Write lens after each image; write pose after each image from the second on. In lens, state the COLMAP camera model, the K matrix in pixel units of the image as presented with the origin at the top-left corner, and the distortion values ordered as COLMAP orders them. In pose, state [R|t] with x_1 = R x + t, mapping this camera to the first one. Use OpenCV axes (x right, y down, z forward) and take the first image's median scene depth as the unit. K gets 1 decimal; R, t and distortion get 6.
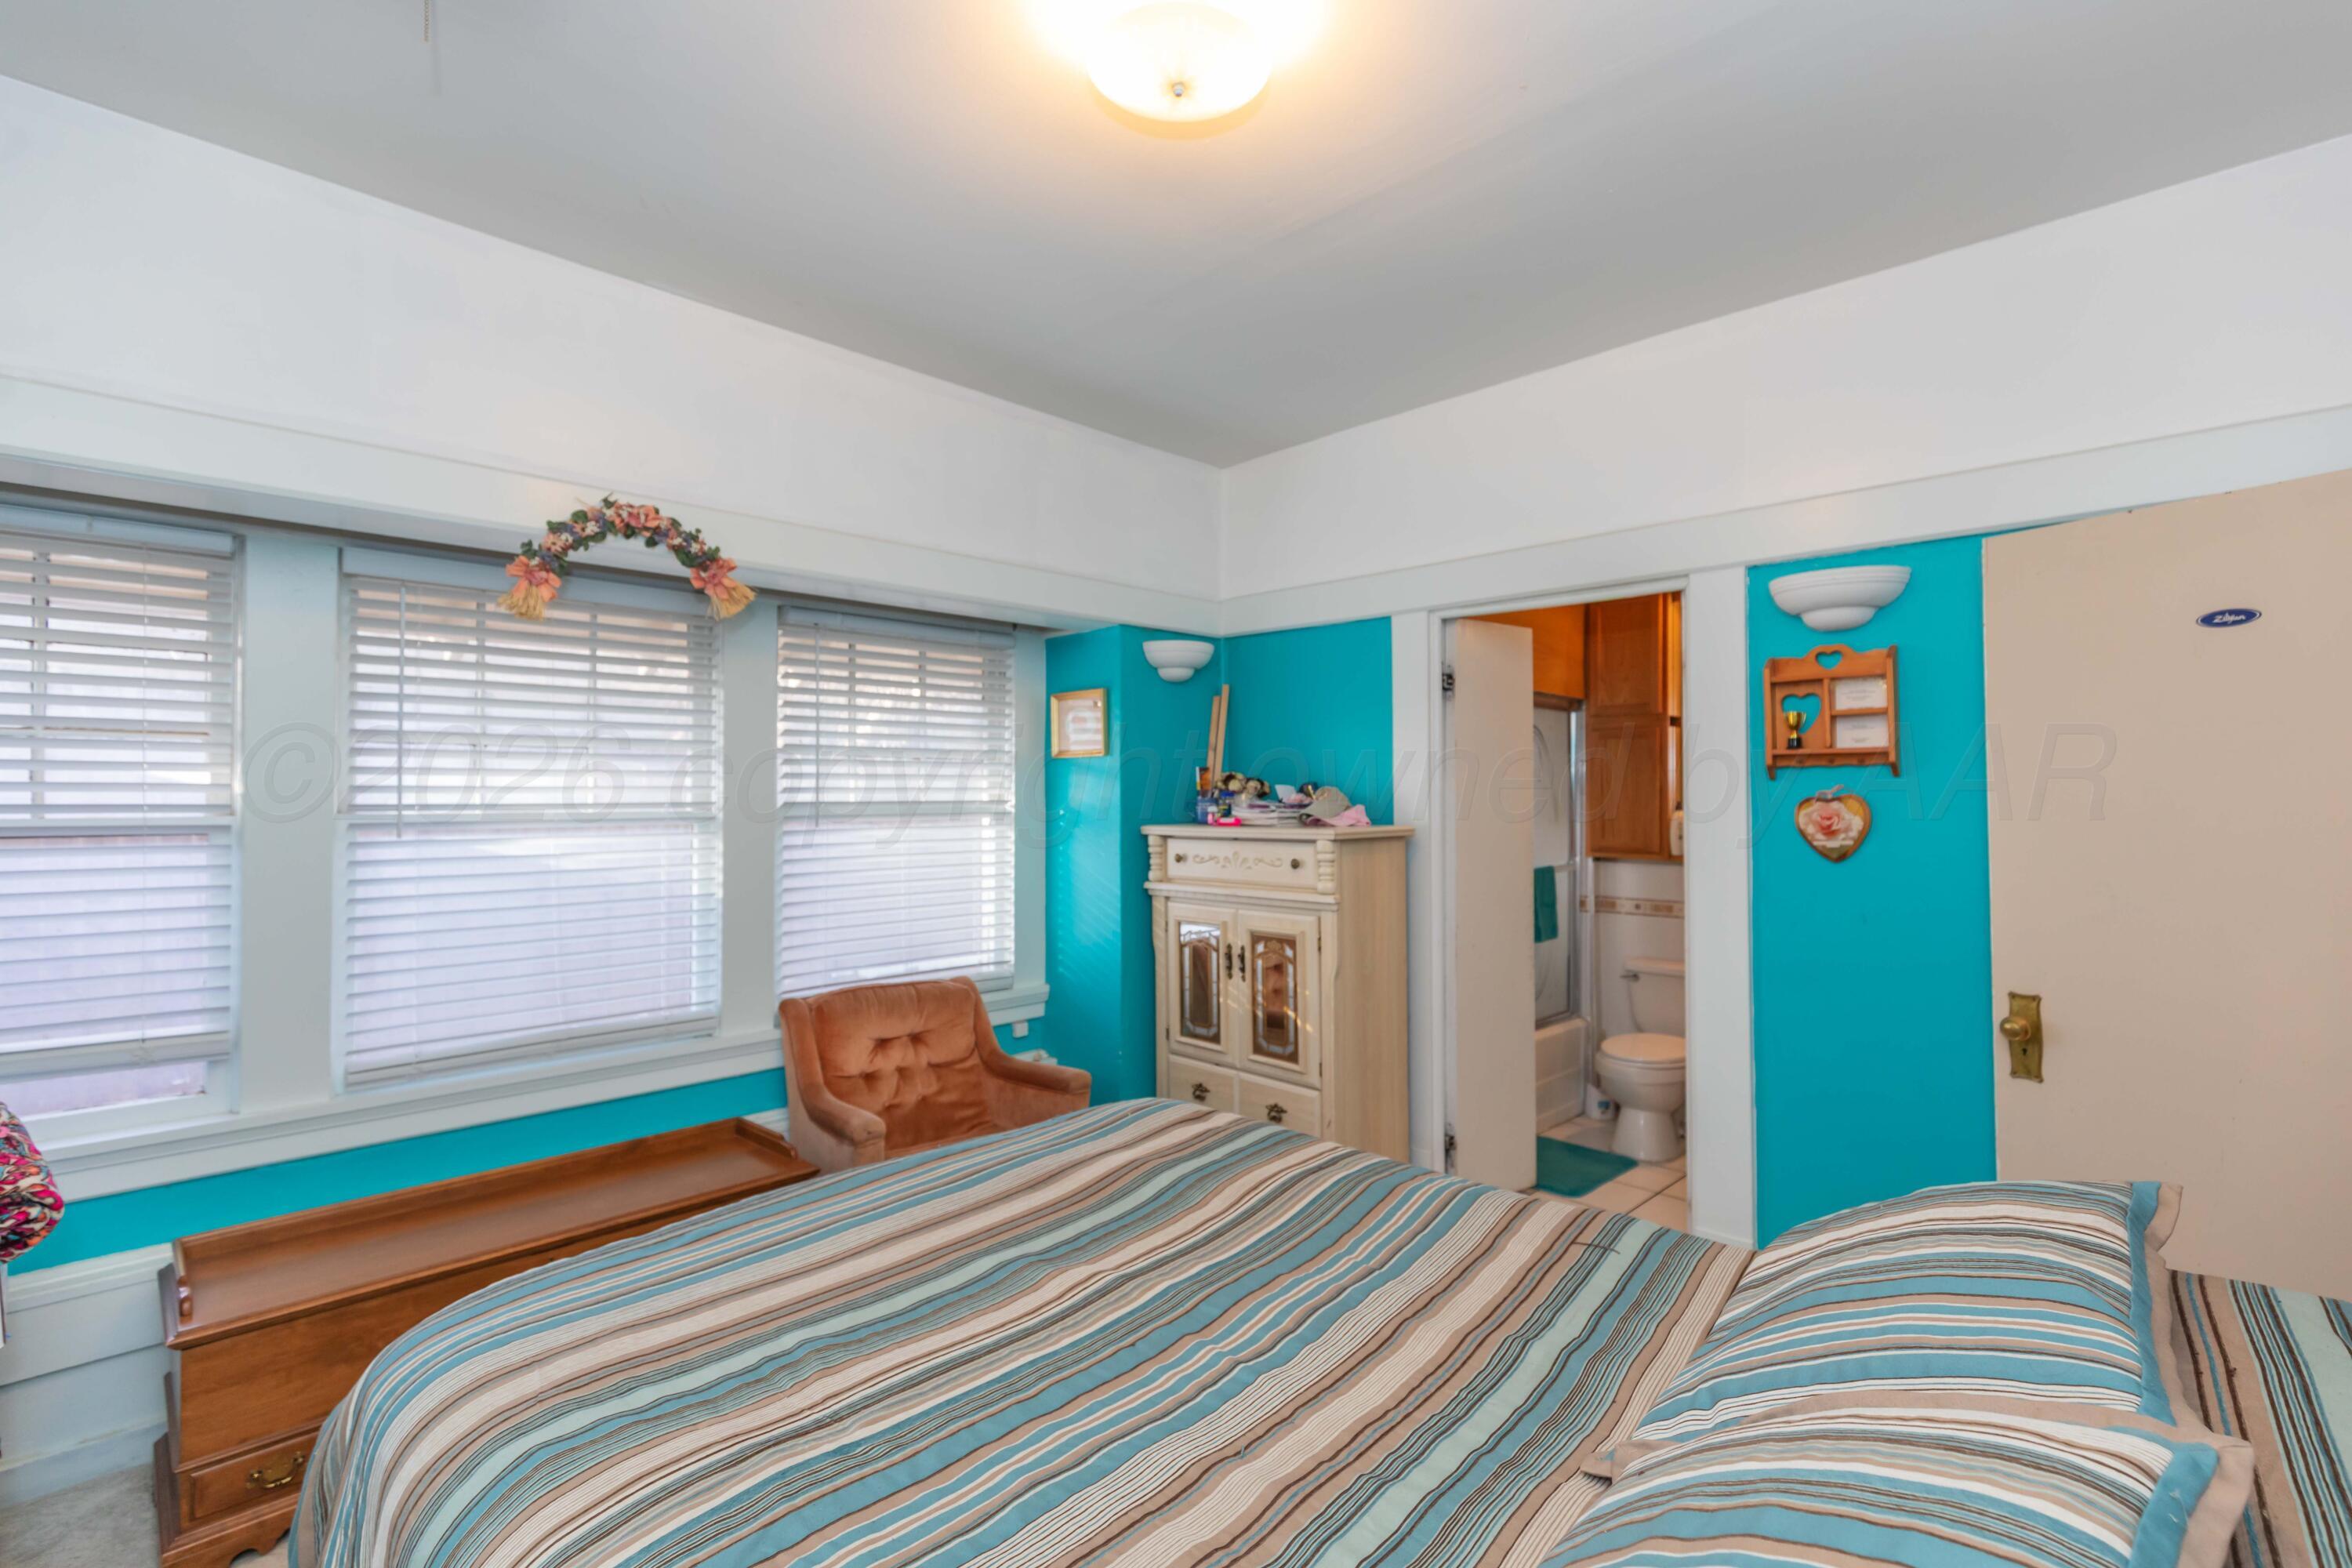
lens RADIAL K [[1082.0, 0, 1176.9], [0, 1082.0, 801.5], [0, 0, 1]] dist [0.018332, -0.000771]
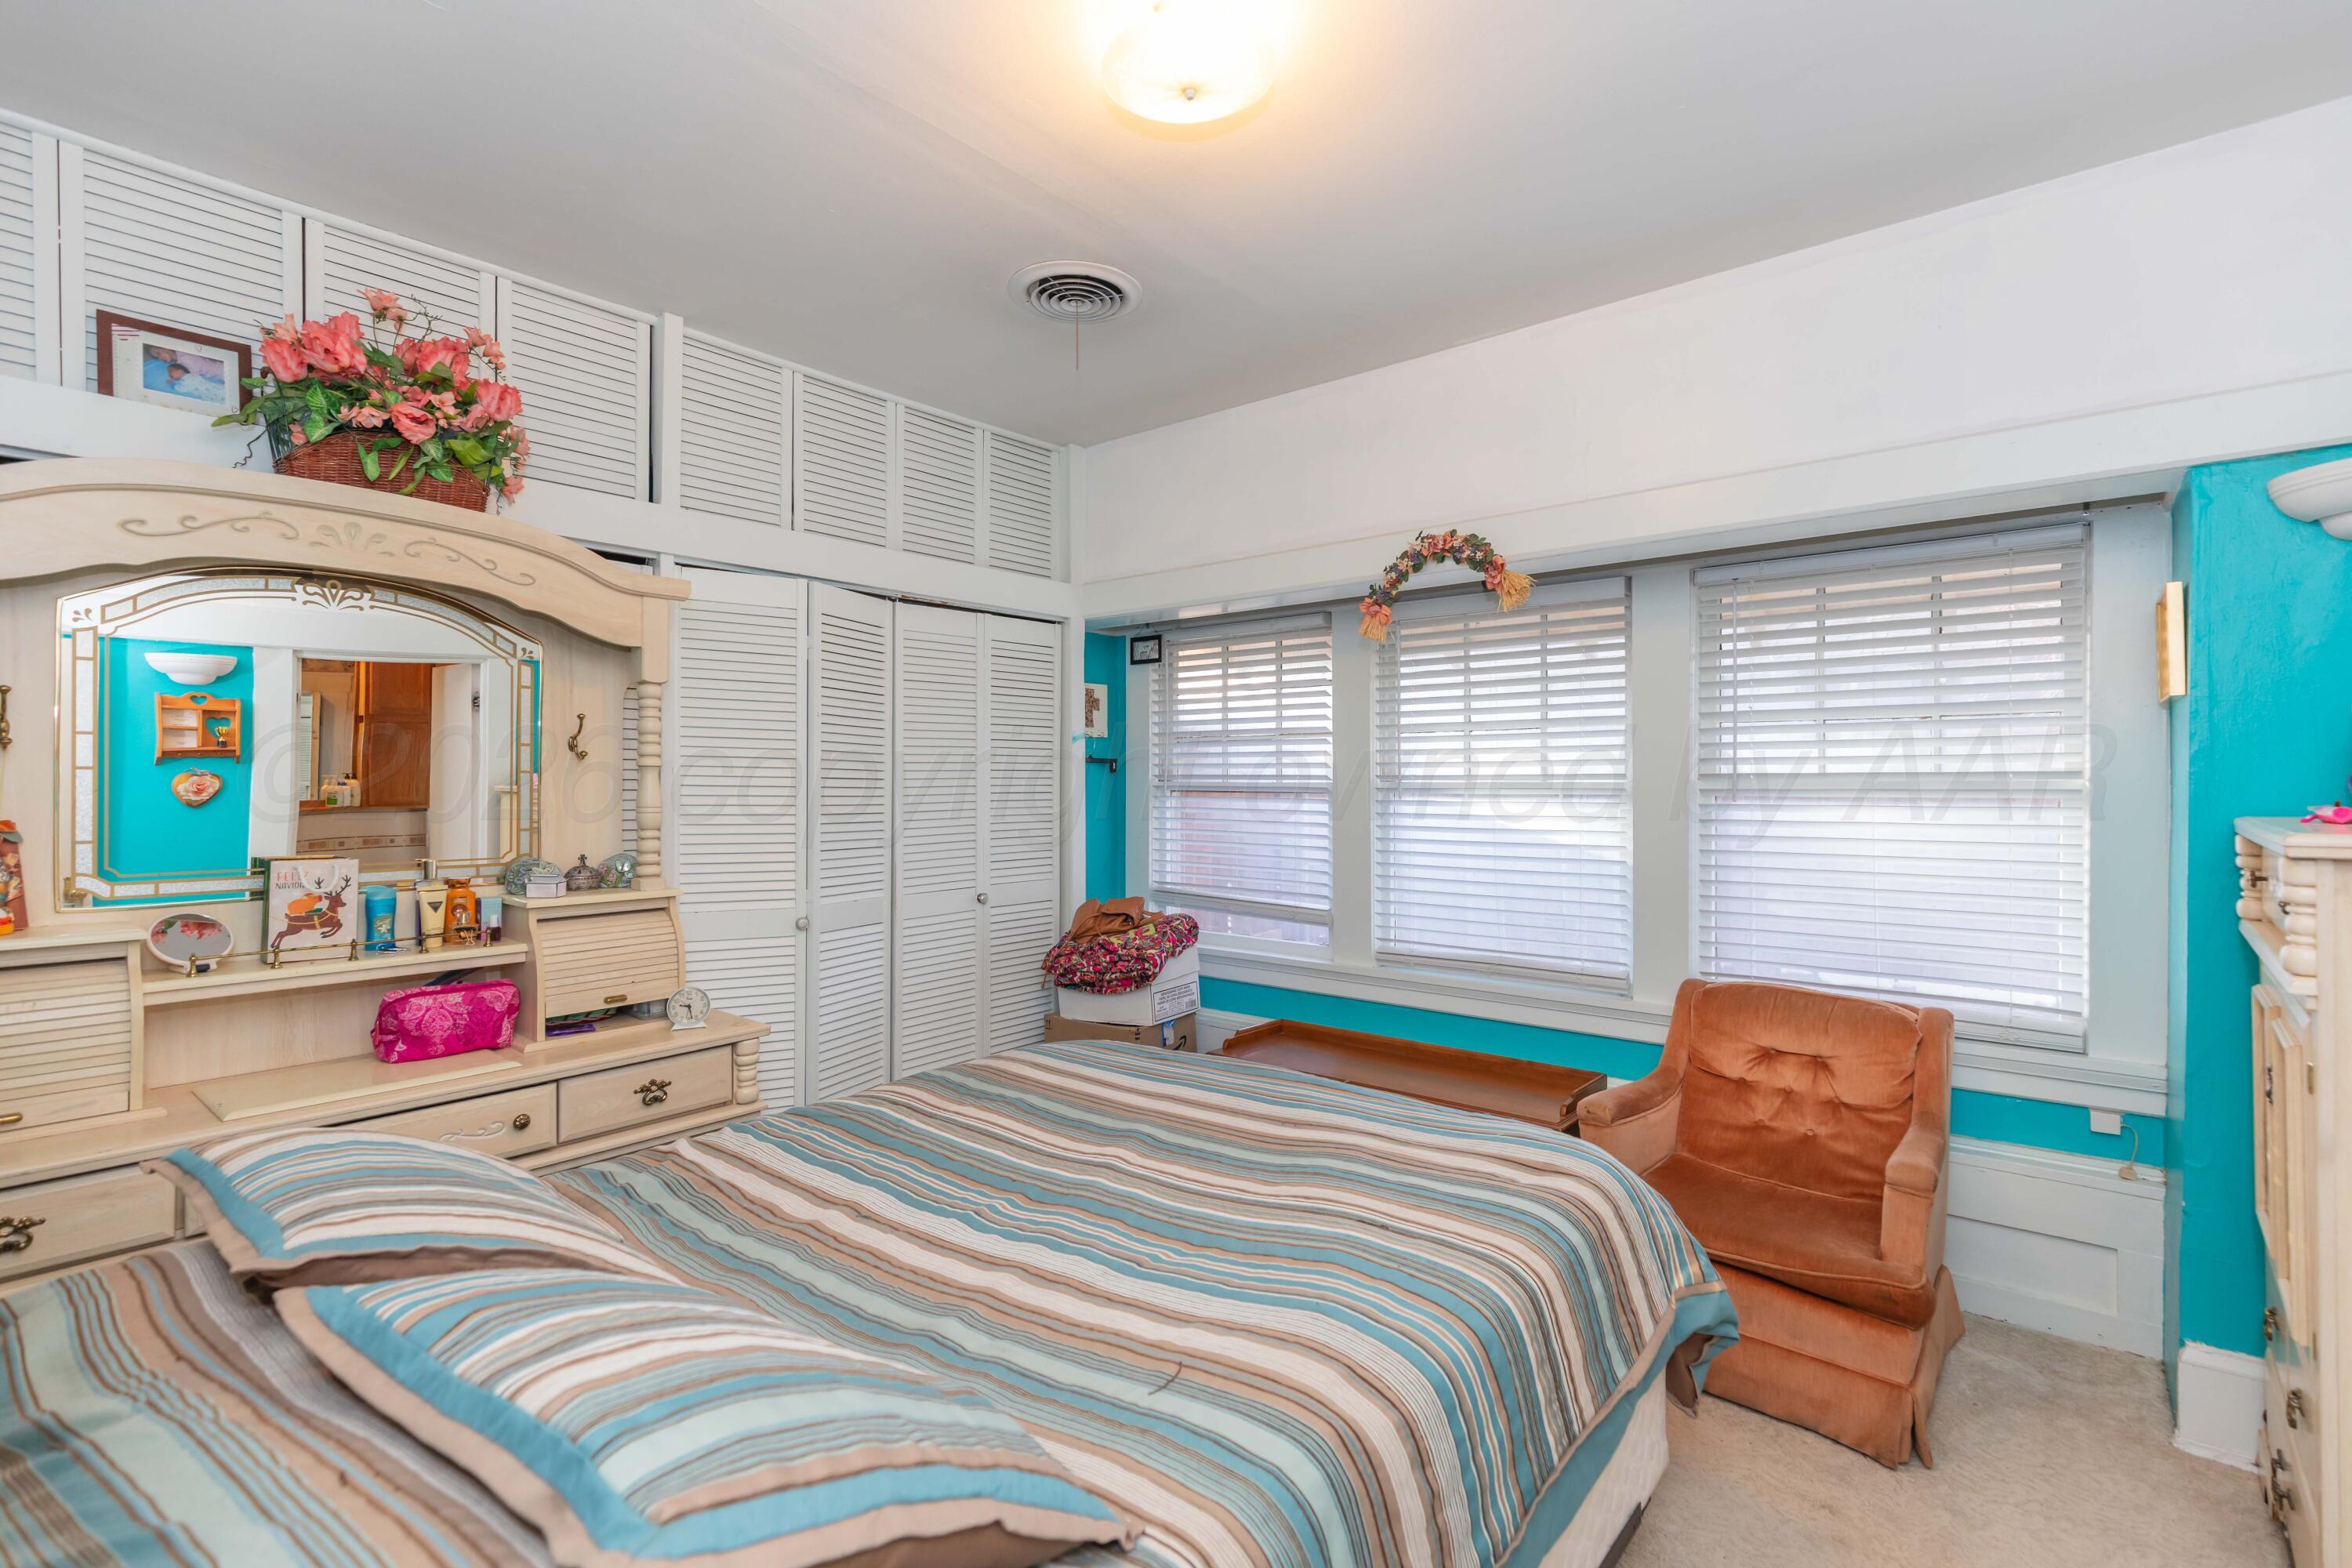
lens RADIAL K [[1073.9, 0, 1176.0], [0, 1073.9, 784.0], [0, 0, 1]] dist [0.000147, -0.000318]
pose [[0.075415, 0.007944, -0.997121, 0.674647], [-0.001602, 0.999968, 0.007846, 0.003512], [0.997151, 0.001005, 0.075425, 0.581861]]
